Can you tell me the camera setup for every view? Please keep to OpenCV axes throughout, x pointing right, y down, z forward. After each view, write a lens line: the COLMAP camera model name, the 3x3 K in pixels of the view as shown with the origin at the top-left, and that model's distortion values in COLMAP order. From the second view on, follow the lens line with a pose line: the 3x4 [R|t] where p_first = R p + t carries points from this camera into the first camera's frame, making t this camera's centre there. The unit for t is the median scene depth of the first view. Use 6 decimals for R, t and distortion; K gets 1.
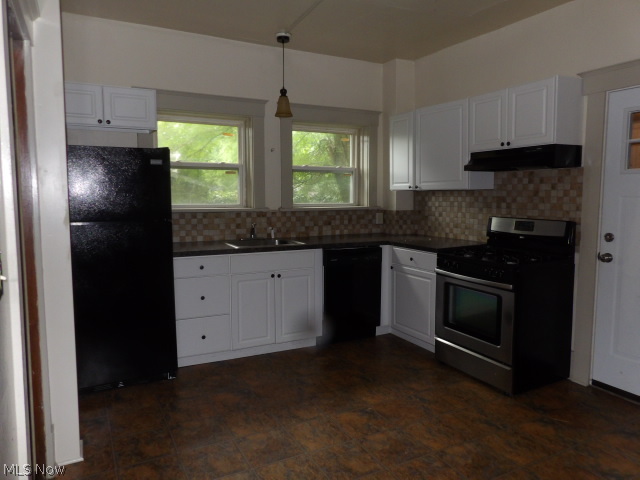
lens RADIAL K [[459.5, 0, 318.8], [0, 459.5, 226.6], [0, 0, 1]] dist [-0.036702, 0.043421]
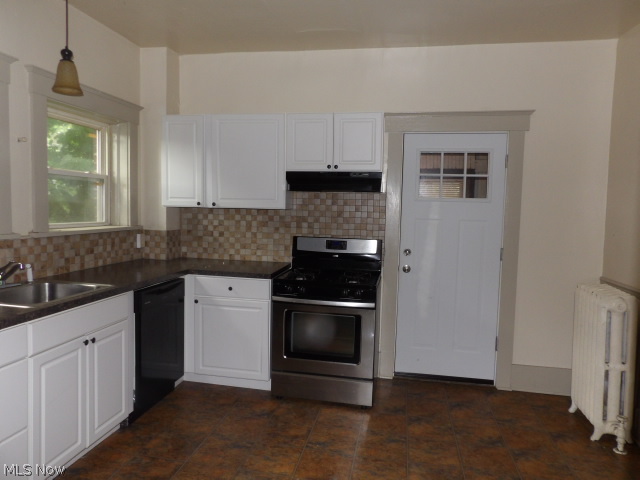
lens RADIAL K [[459.5, 0, 318.8], [0, 459.5, 226.6], [0, 0, 1]] dist [-0.036702, 0.043421]
pose [[0.620680, -0.016950, 0.783880, -0.336697], [0.031300, 0.999505, -0.003172, -0.034396], [-0.783439, 0.026504, 0.620904, 0.302951]]
